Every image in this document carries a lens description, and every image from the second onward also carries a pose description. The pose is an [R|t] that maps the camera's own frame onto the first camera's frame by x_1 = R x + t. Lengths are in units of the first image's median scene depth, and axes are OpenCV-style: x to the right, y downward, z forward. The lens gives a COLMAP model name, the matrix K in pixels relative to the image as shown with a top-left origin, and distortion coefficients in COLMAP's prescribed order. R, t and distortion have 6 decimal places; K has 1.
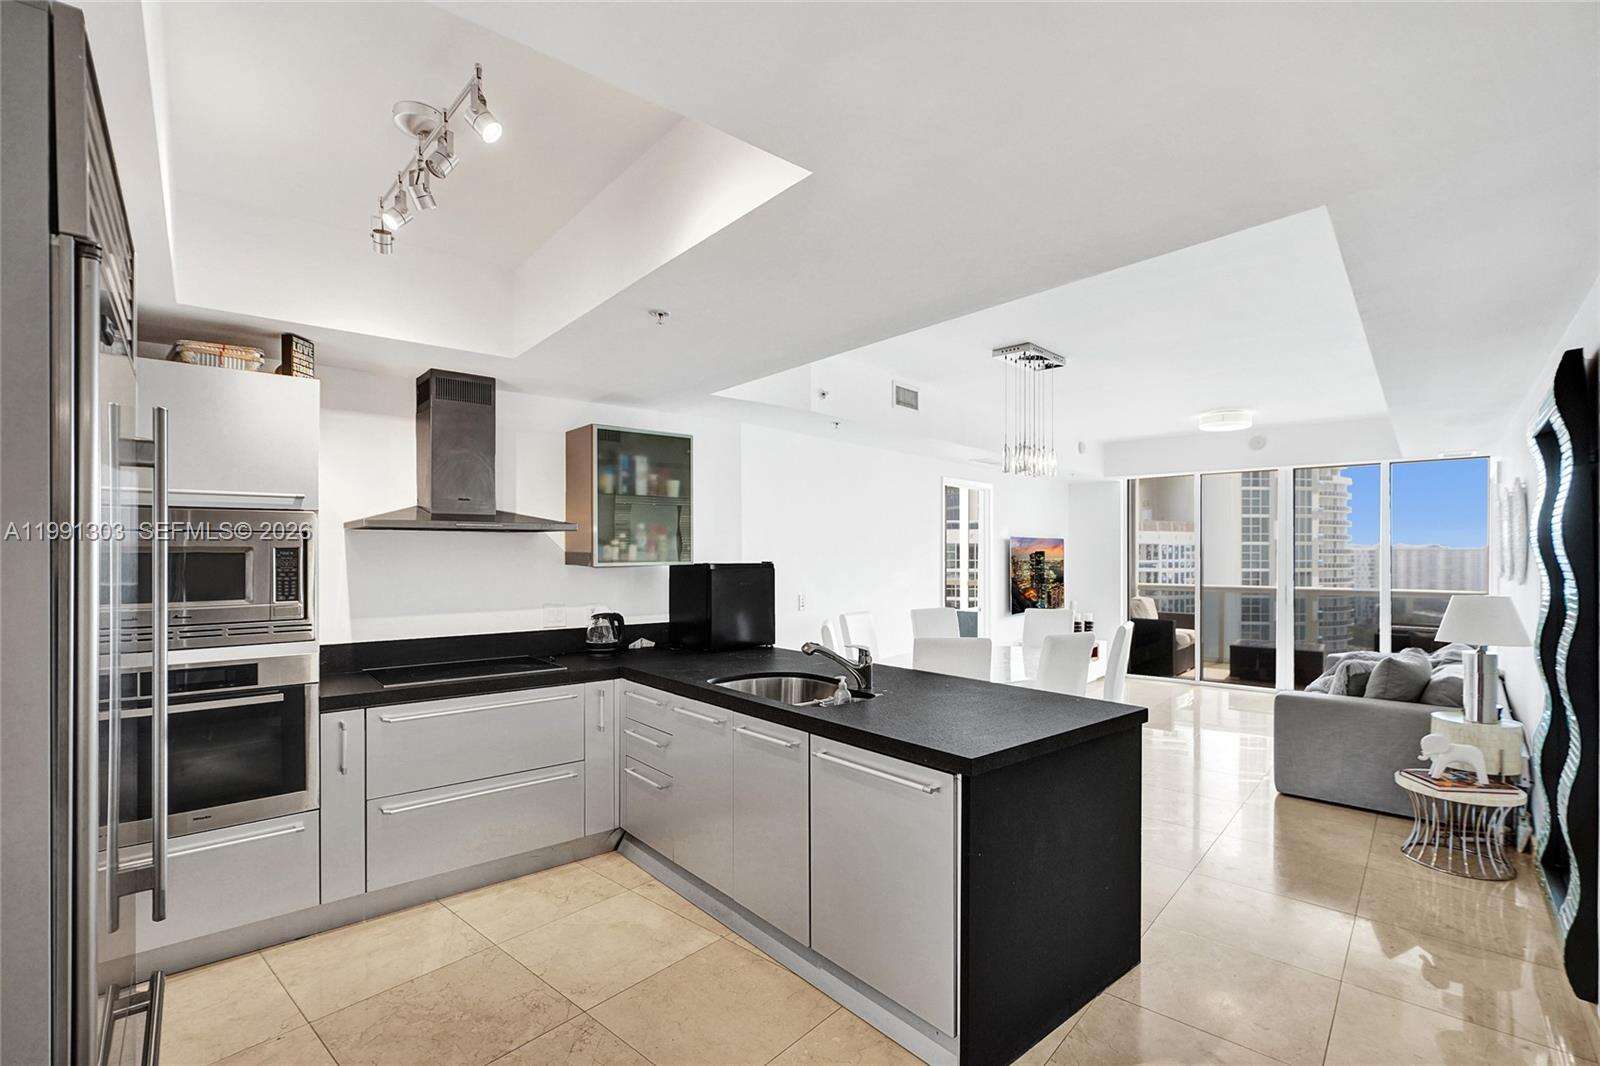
lens RADIAL K [[723.2, 0, 793.9], [0, 723.2, 549.5], [0, 0, 1]] dist [-0.010696, 0.005335]
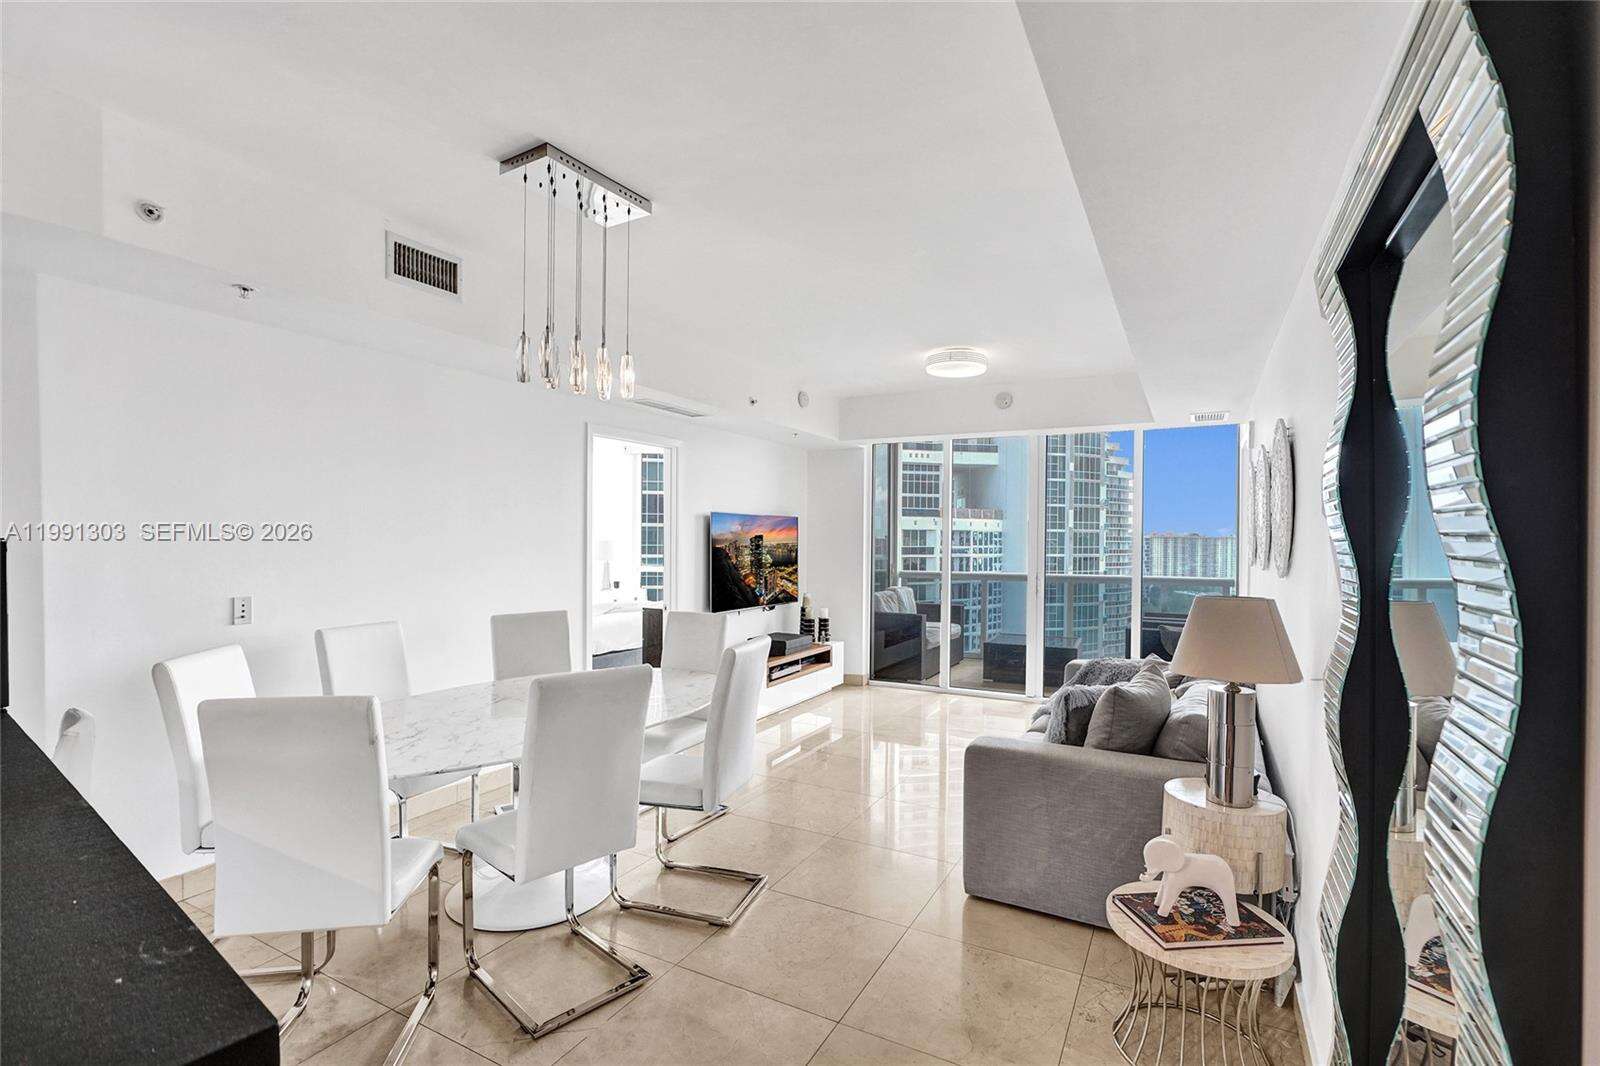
lens RADIAL K [[739.7, 0, 793.5], [0, 739.7, 541.8], [0, 0, 1]] dist [-0.013496, 0.000659]
pose [[0.973951, 0.003798, 0.226728, 0.187555], [-0.006052, 0.999939, 0.009246, 0.005860], [-0.226679, -0.010377, 0.973914, 0.198953]]
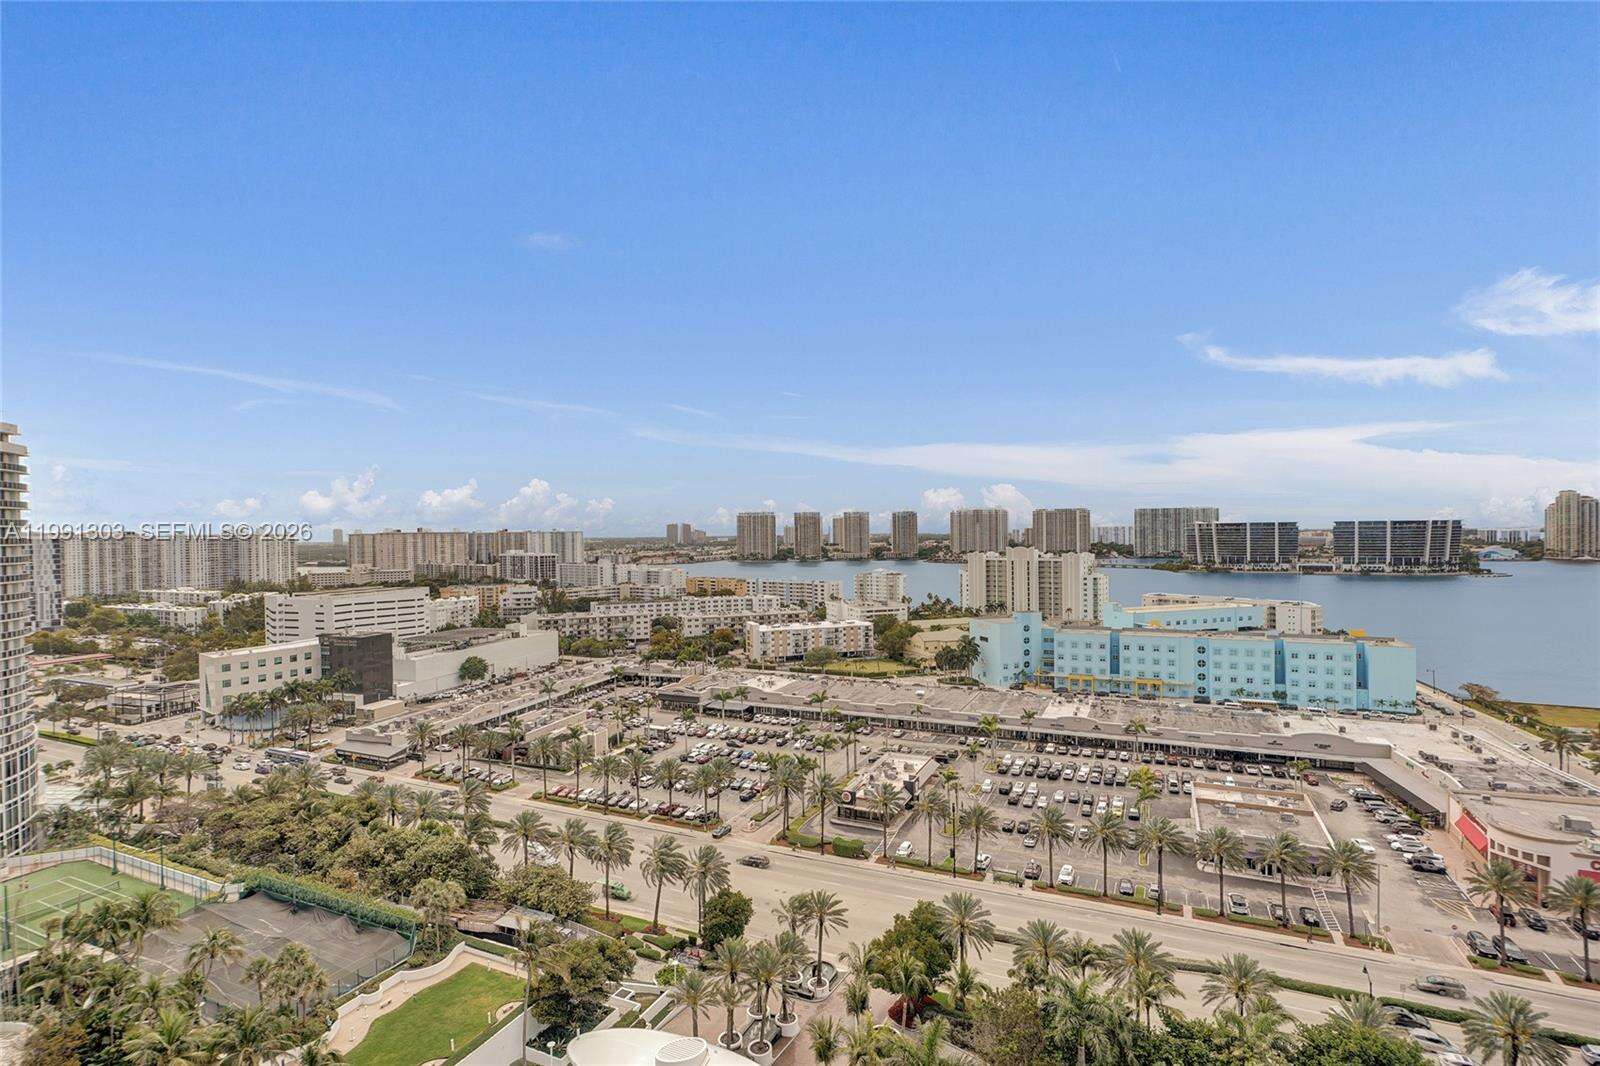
lens RADIAL K [[763.3, 0, 797.6], [0, 763.3, 543.7], [0, 0, 1]] dist [-0.014746, 0.007452]
pose [[0.119832, -0.023035, 0.992527, 1.532858], [0.013704, 0.999674, 0.021546, 0.003766], [-0.992700, 0.011020, 0.120108, 1.784630]]
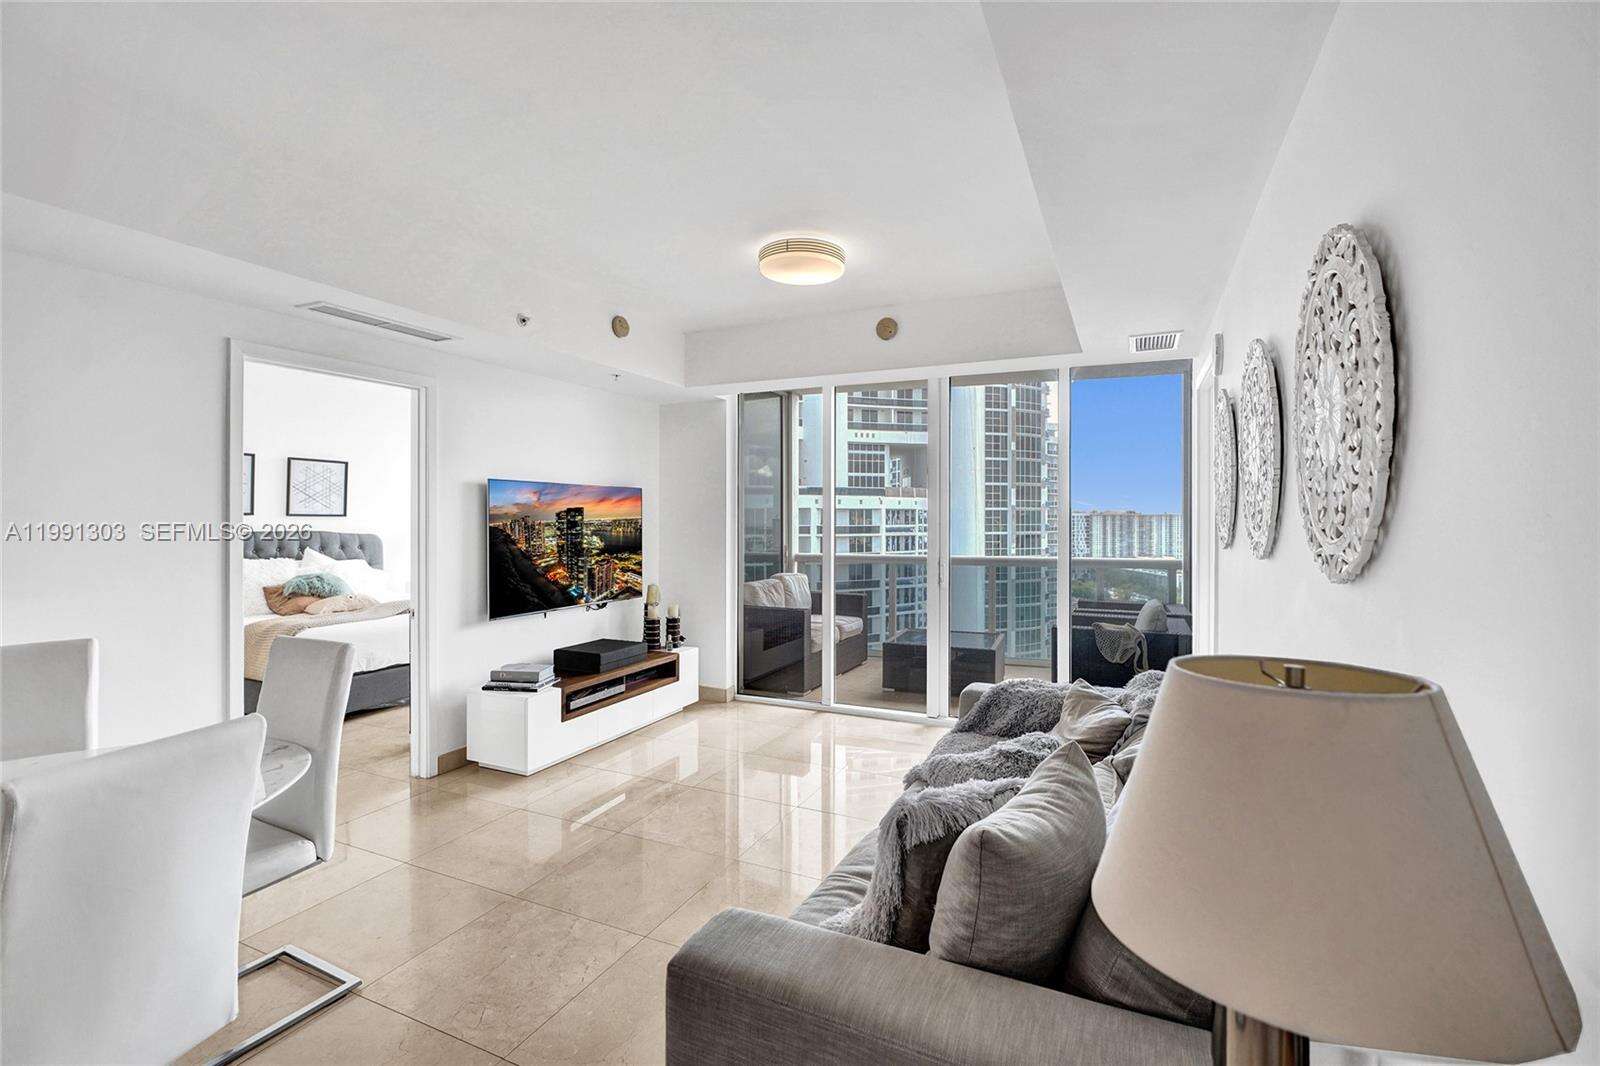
lens RADIAL K [[733.5, 0, 788.8], [0, 733.5, 531.8], [0, 0, 1]] dist [-0.010584, 0.004486]
pose [[0.958414, -0.008343, 0.285261, 0.325701], [0.001979, 0.999743, 0.022588, 0.009812], [-0.285376, -0.021084, 0.958184, 0.360682]]
